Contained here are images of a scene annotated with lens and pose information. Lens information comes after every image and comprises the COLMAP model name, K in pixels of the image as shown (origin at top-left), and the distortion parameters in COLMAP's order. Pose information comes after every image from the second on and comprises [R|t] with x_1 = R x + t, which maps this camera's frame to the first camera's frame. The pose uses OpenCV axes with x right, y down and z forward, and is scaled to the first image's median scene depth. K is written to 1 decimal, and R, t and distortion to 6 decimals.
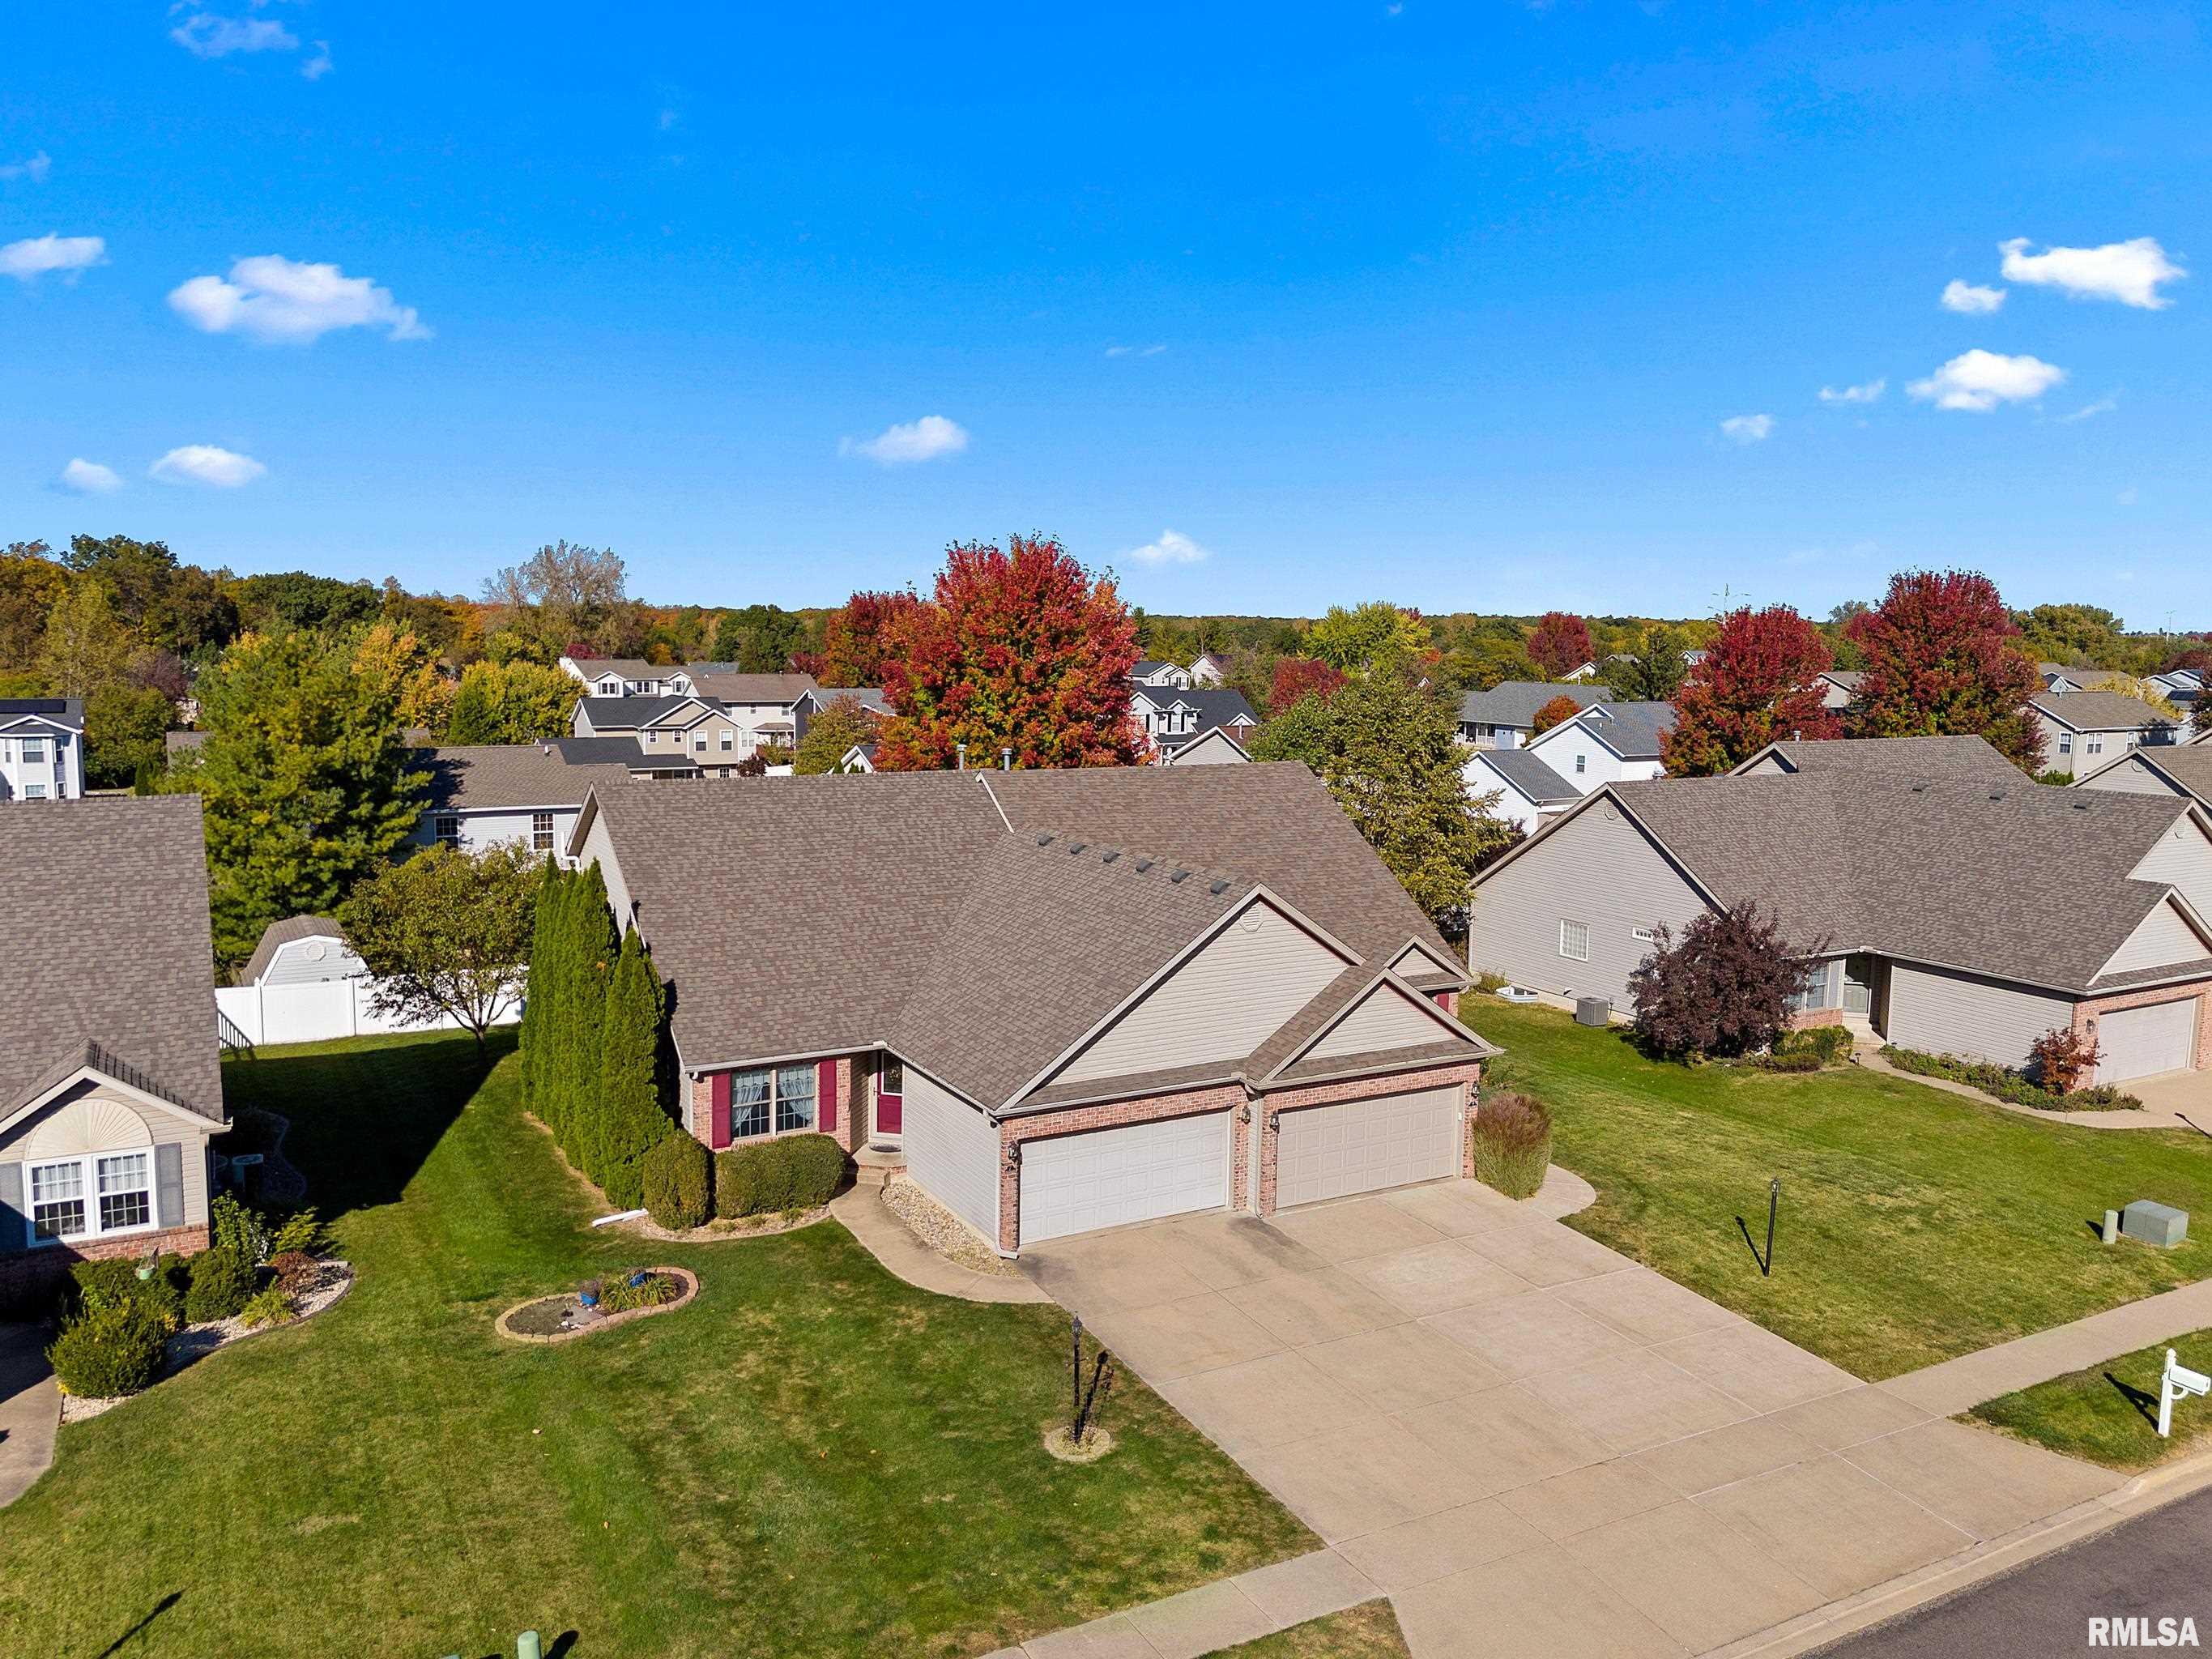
lens RADIAL K [[1659.6, 0, 1106.0], [0, 1659.6, 829.5], [0, 0, 1]] dist [0.089529, -0.100273]
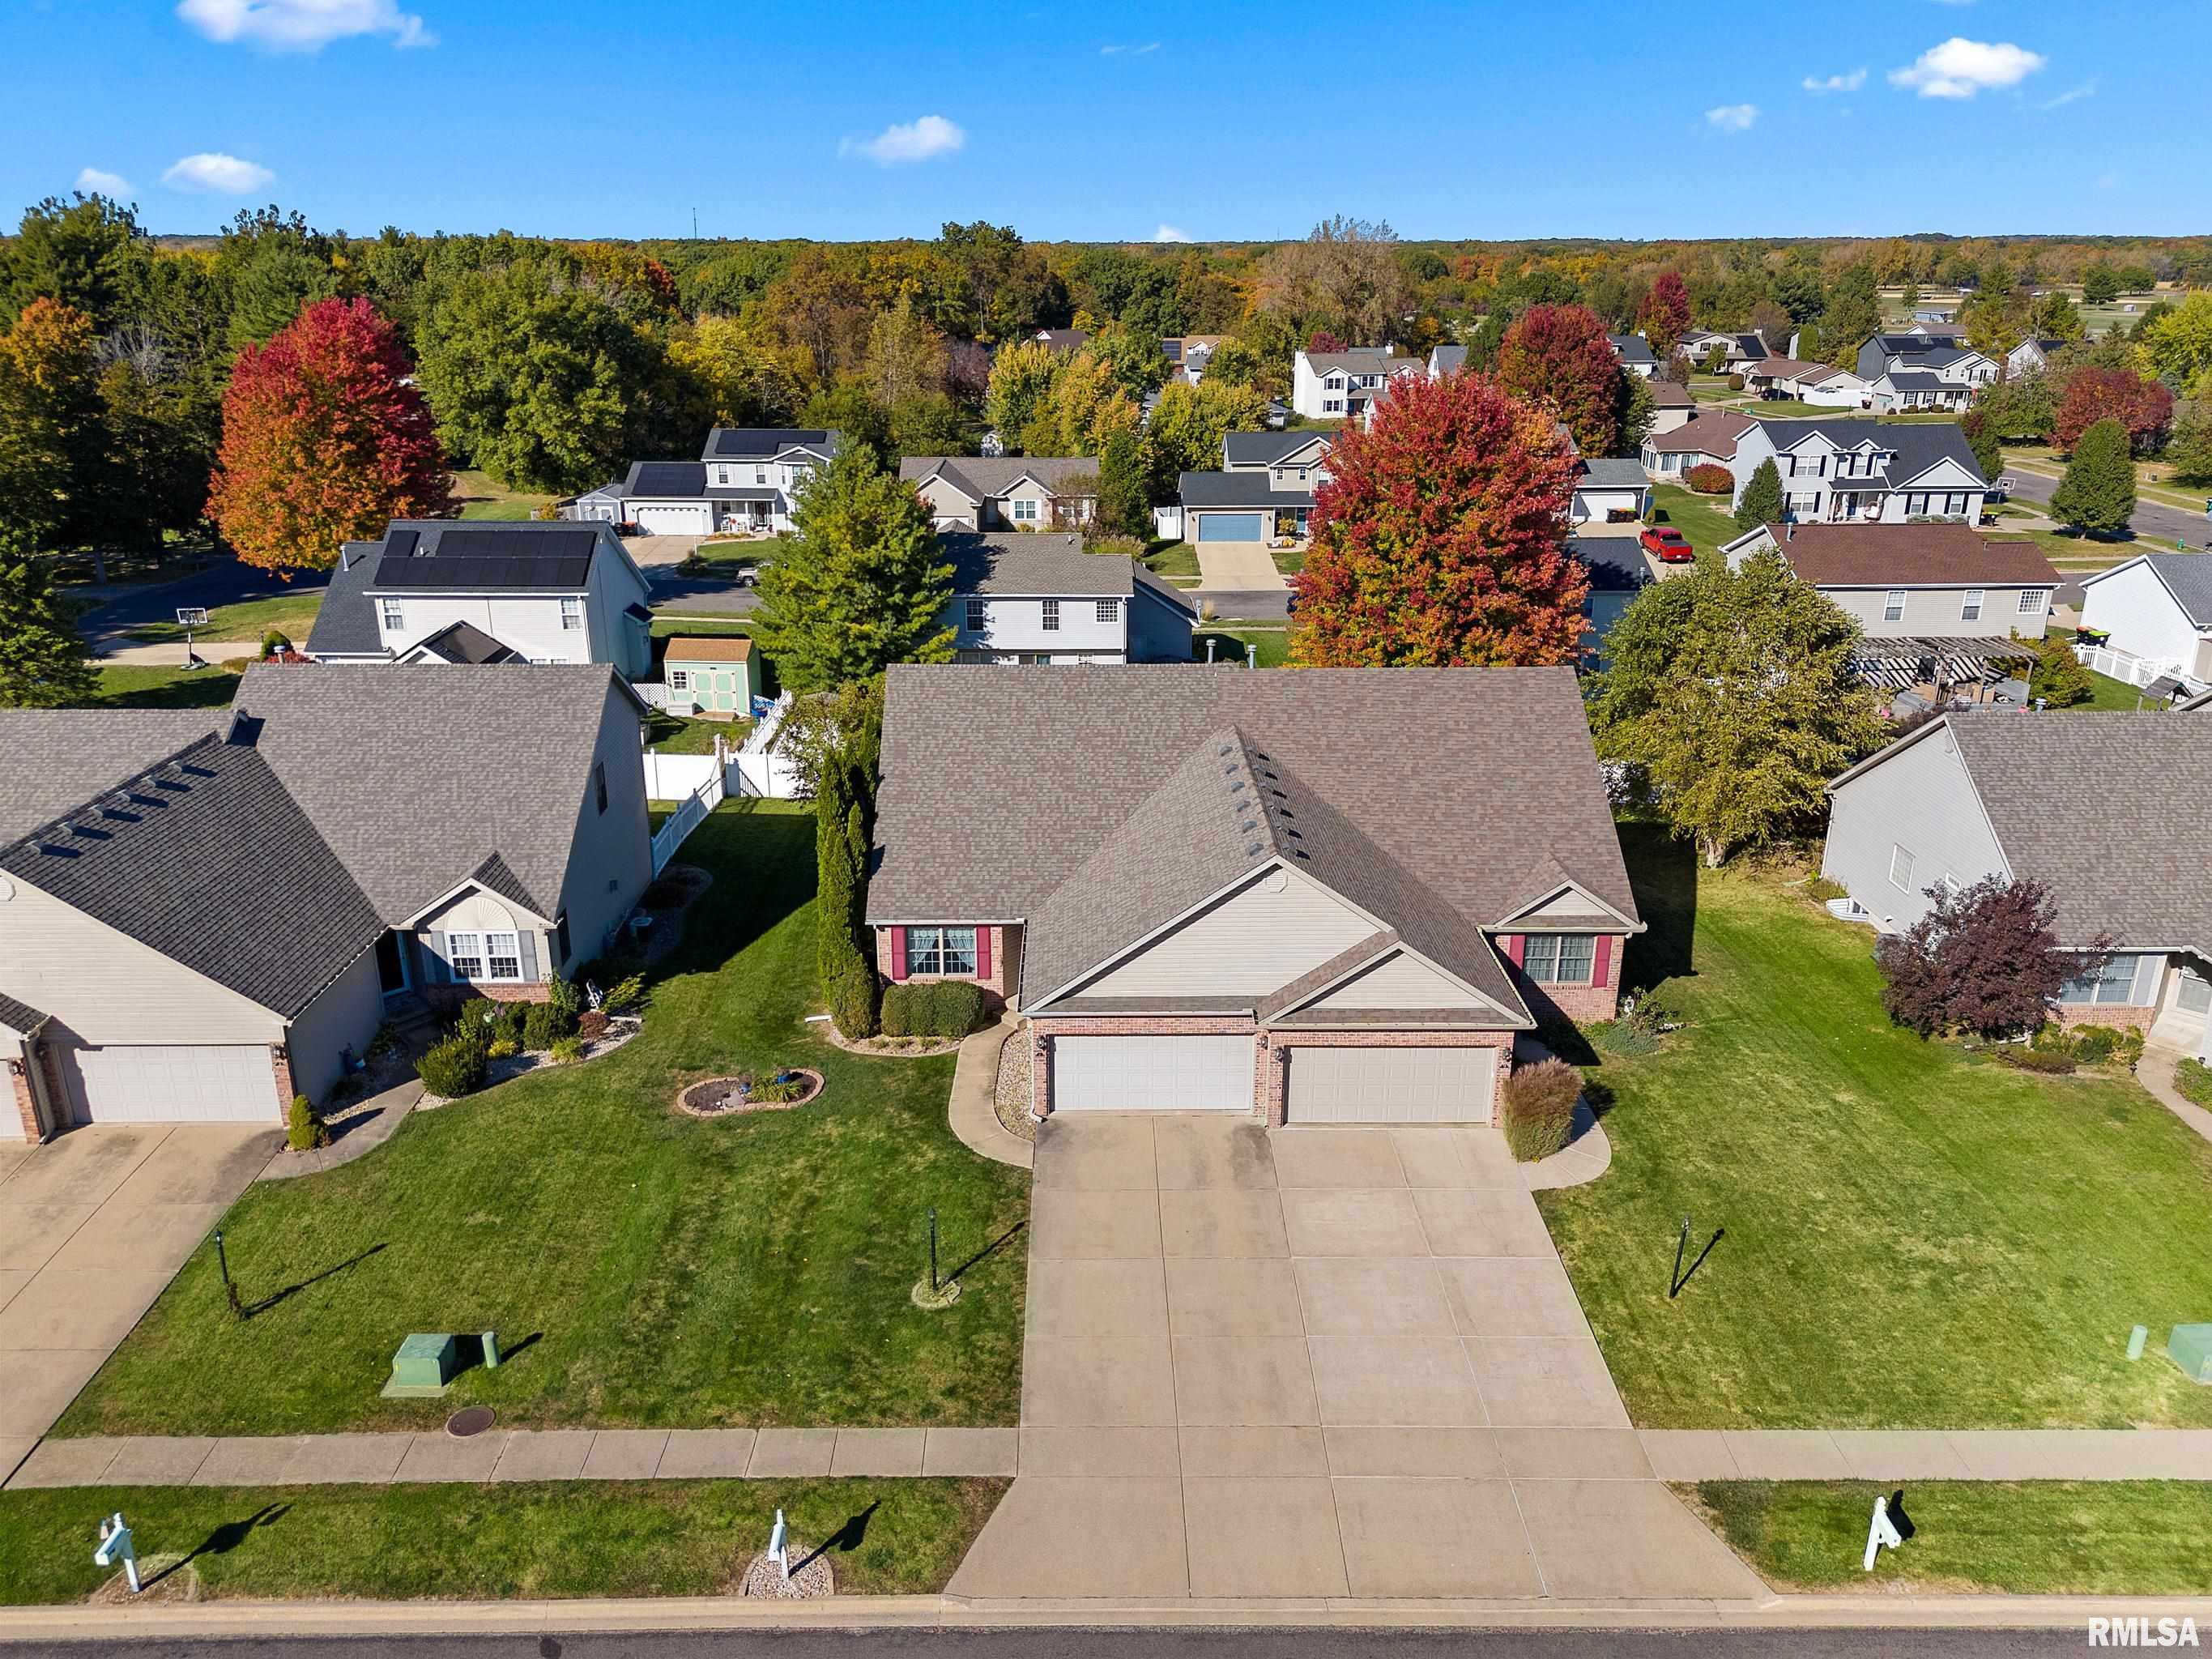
lens RADIAL K [[1639.8, 0, 1106.0], [0, 1639.8, 829.5], [0, 0, 1]] dist [0.126406, -0.198278]
pose [[0.877179, 0.149232, -0.456384, 0.476772], [-0.047458, 0.972768, 0.226869, -0.222136], [0.477812, -0.177346, 0.860374, -0.011774]]
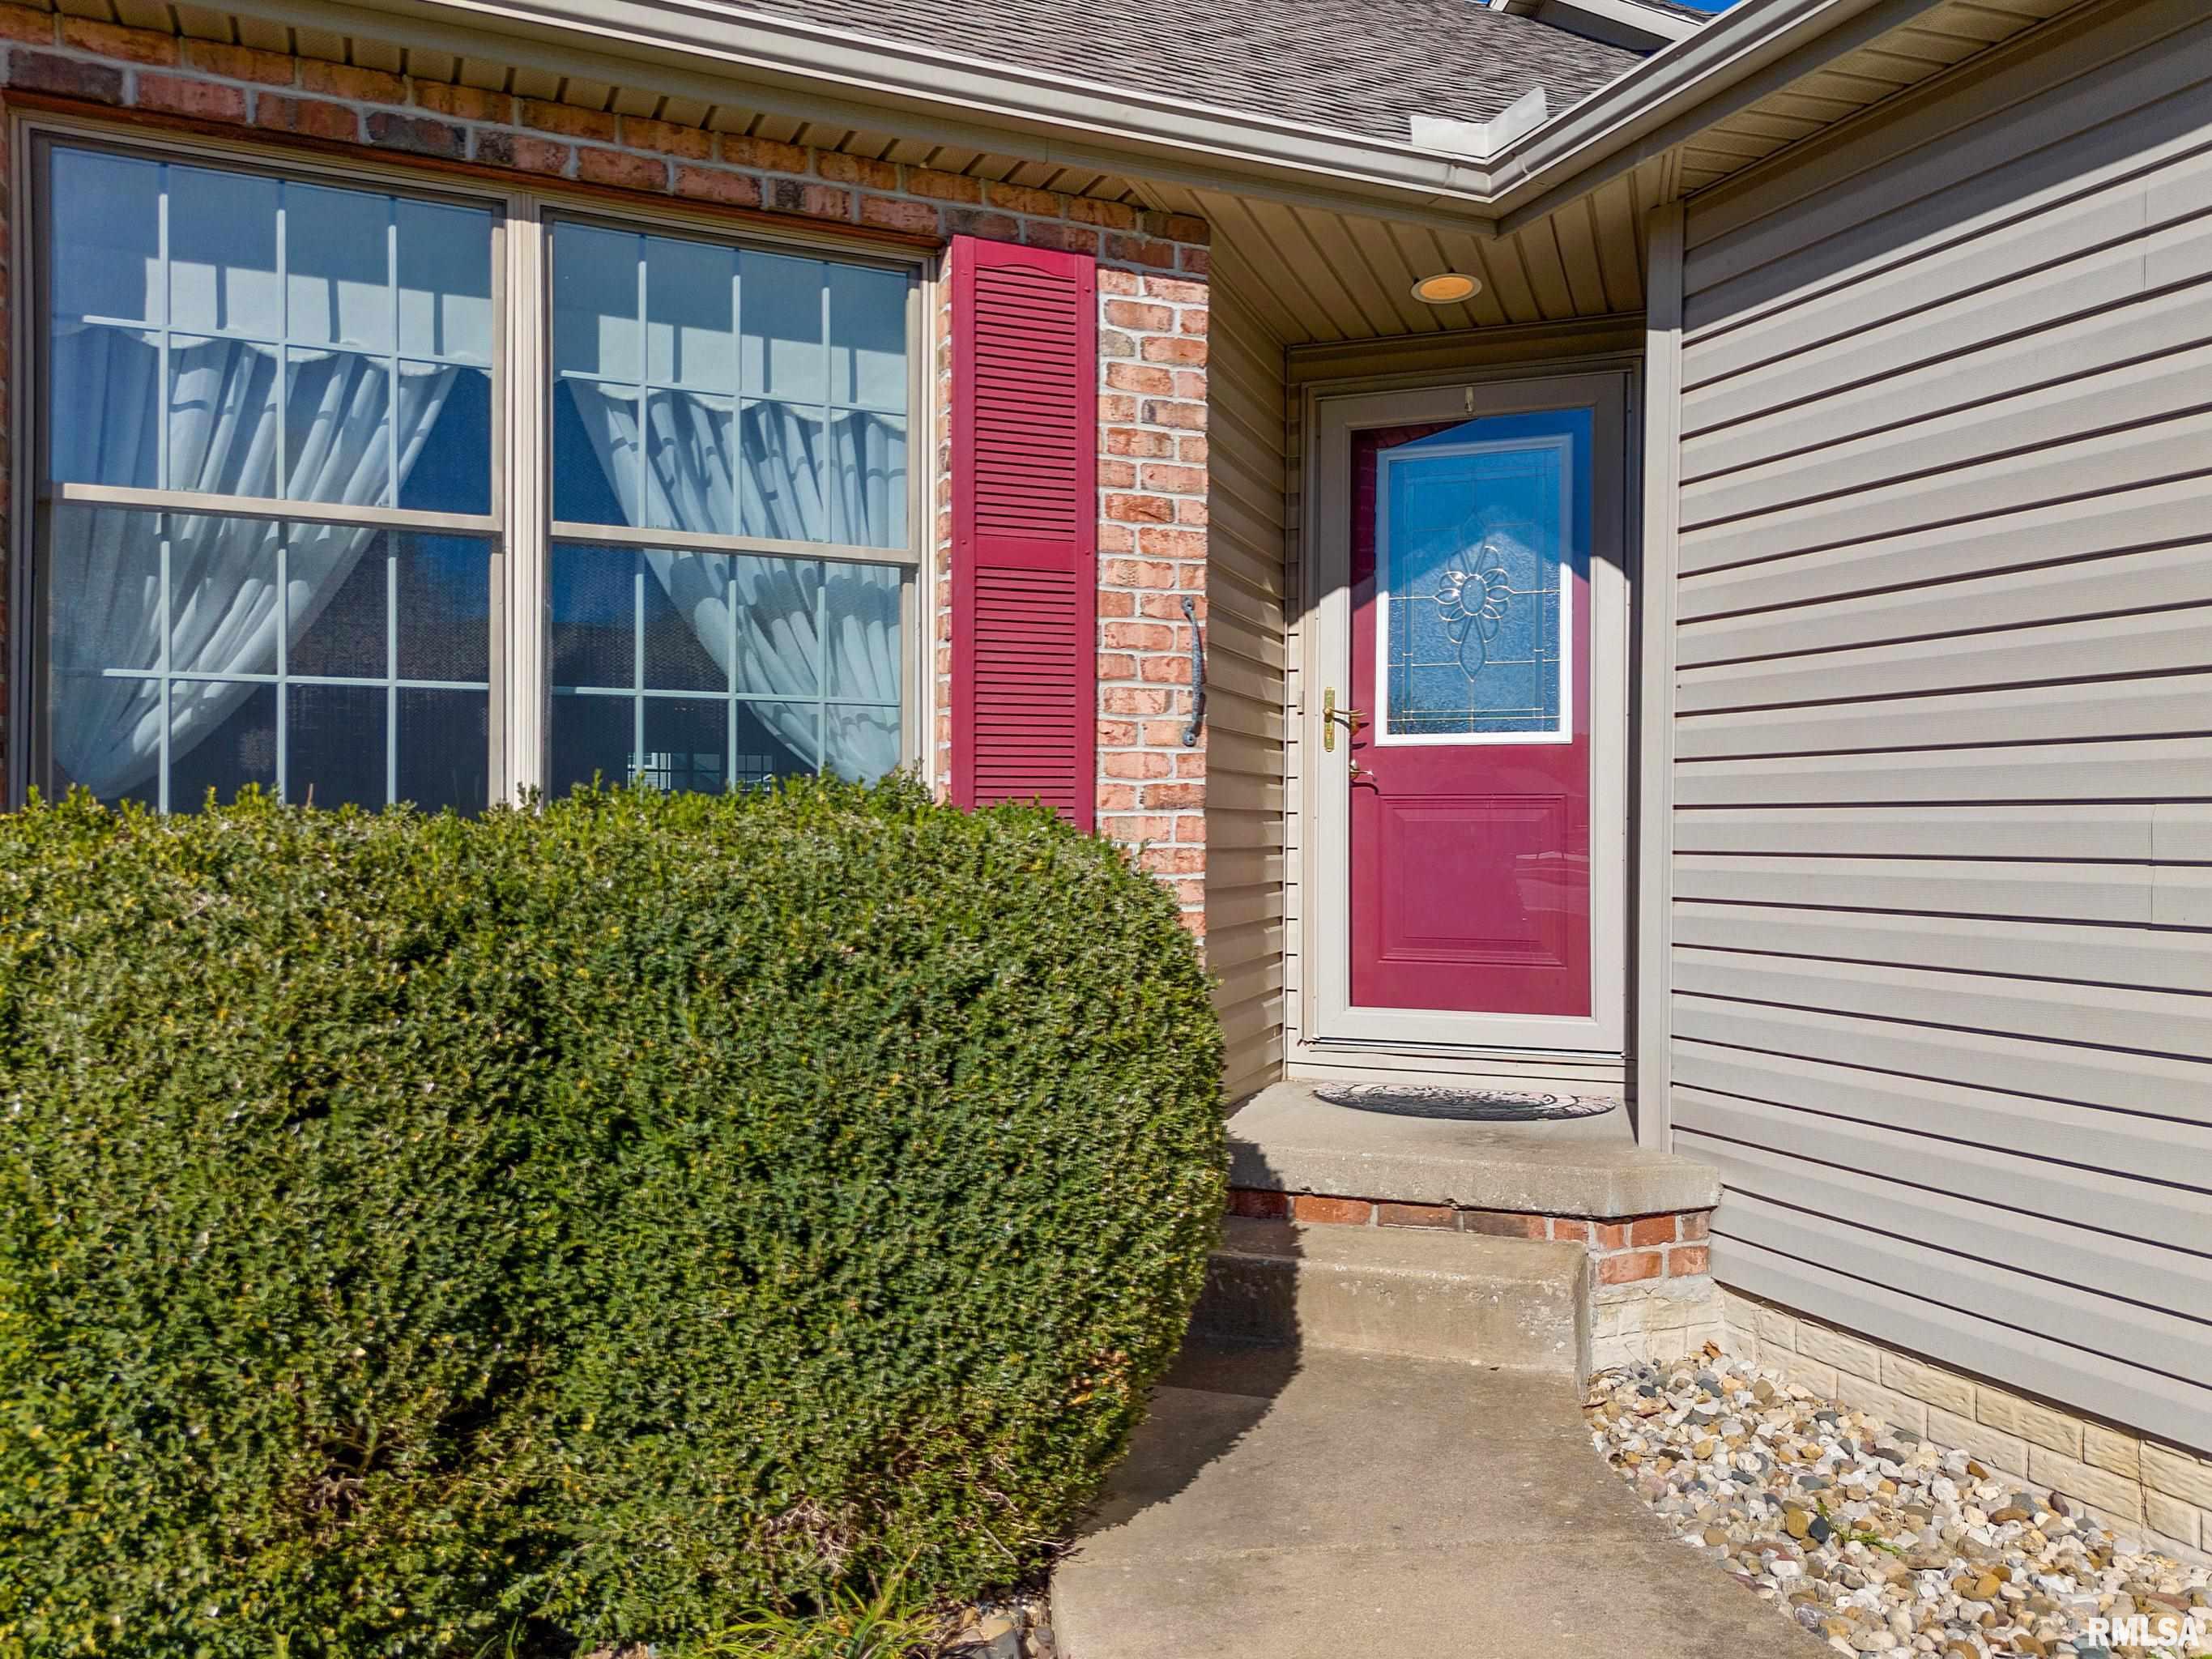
lens RADIAL K [[1659.6, 0, 1106.0], [0, 1659.6, 829.5], [0, 0, 1]] dist [0.089529, -0.100273]
pose [[0.993037, -0.008950, -0.117459, -0.149809], [-0.006080, 0.991887, -0.126980, 0.195841], [0.117642, 0.126810, 0.984926, 0.903120]]
